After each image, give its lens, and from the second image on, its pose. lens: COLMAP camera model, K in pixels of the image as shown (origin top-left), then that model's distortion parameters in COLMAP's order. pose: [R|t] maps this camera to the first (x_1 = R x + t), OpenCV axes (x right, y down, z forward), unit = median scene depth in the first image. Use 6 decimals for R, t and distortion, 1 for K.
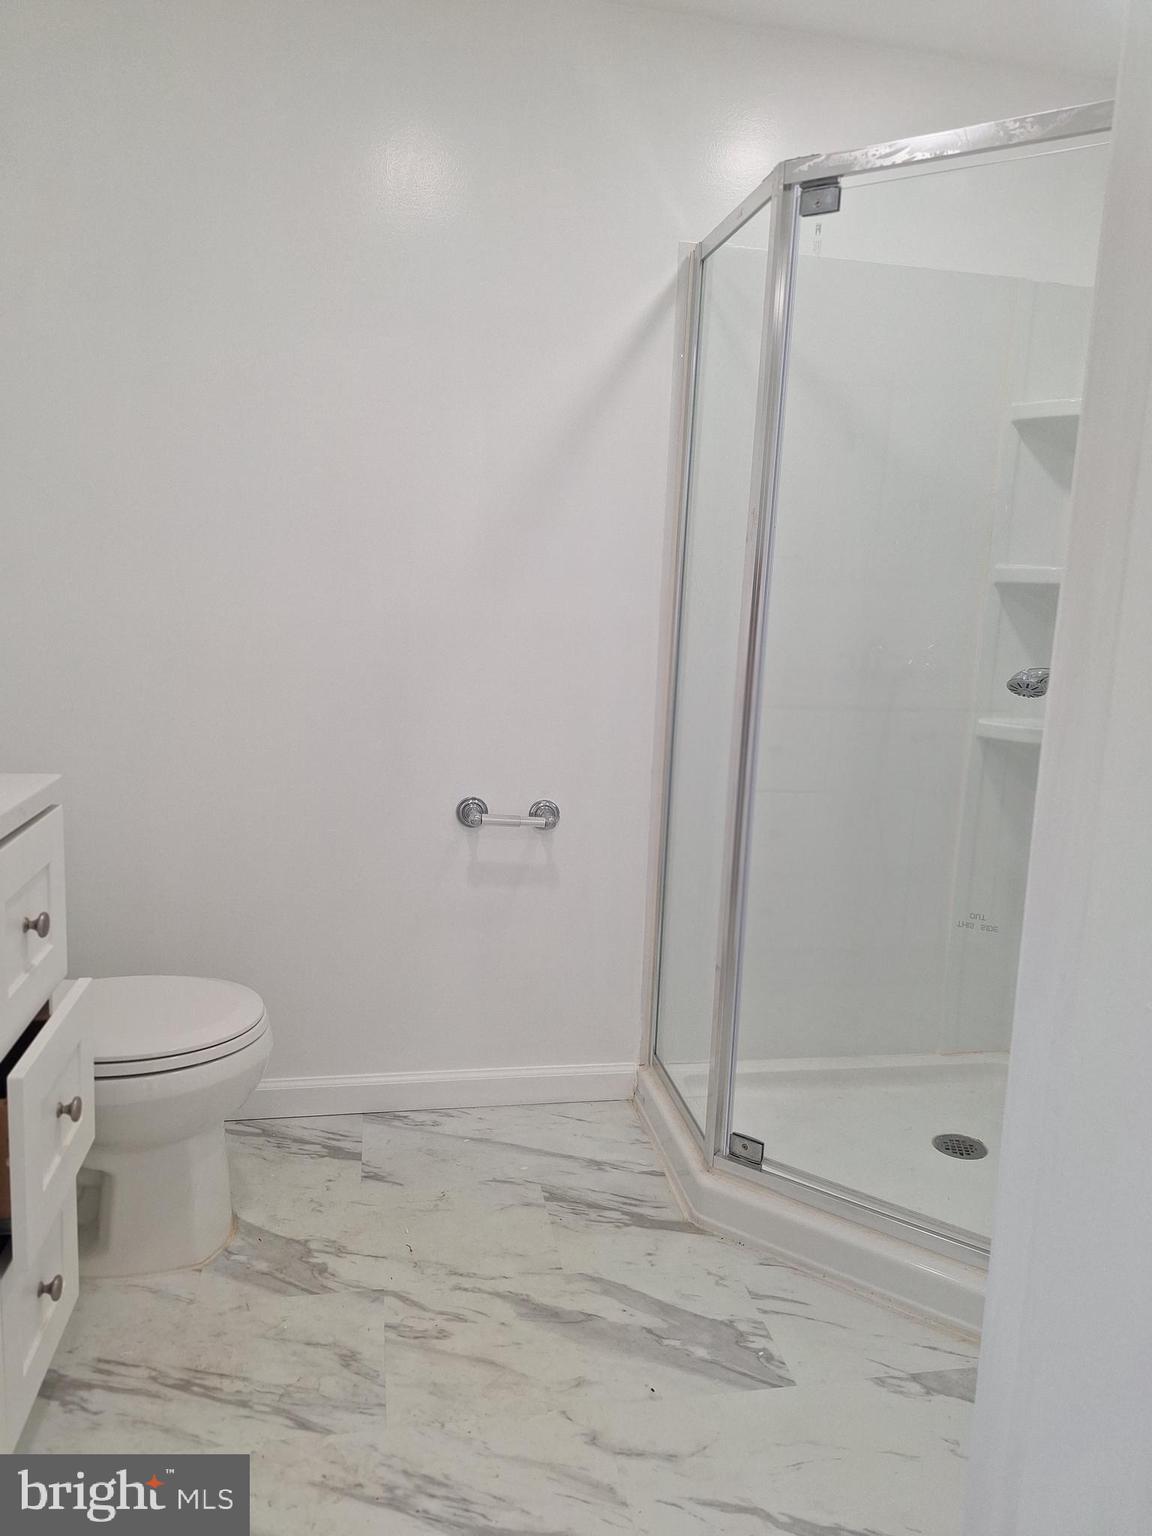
lens RADIAL K [[1092.0, 0, 576.7], [0, 1092.0, 767.5], [0, 0, 1]] dist [0.051415, -0.025654]
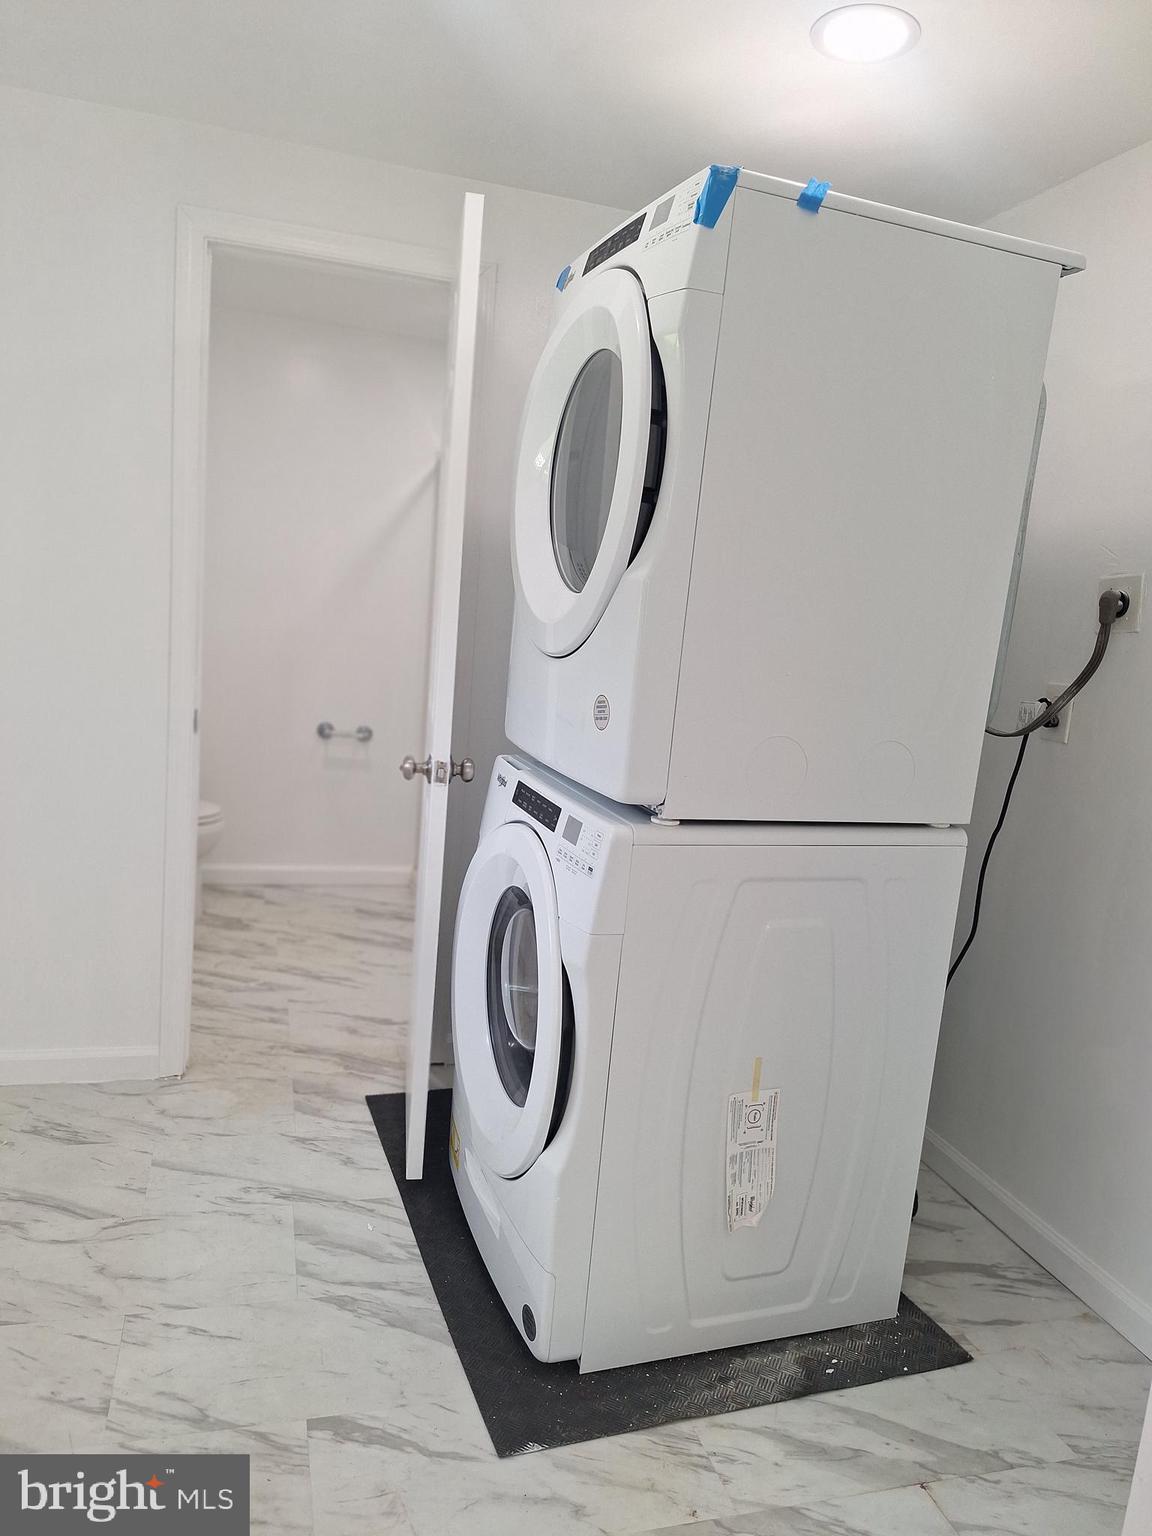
lens RADIAL K [[1092.0, 0, 575.5], [0, 1092.0, 767.7], [0, 0, 1]] dist [0.051415, -0.025654]
pose [[0.994474, 0.025808, 0.101764, 0.172730], [-0.024905, 0.999638, -0.010138, 0.133974], [-0.101989, 0.007548, 0.994757, -1.138344]]
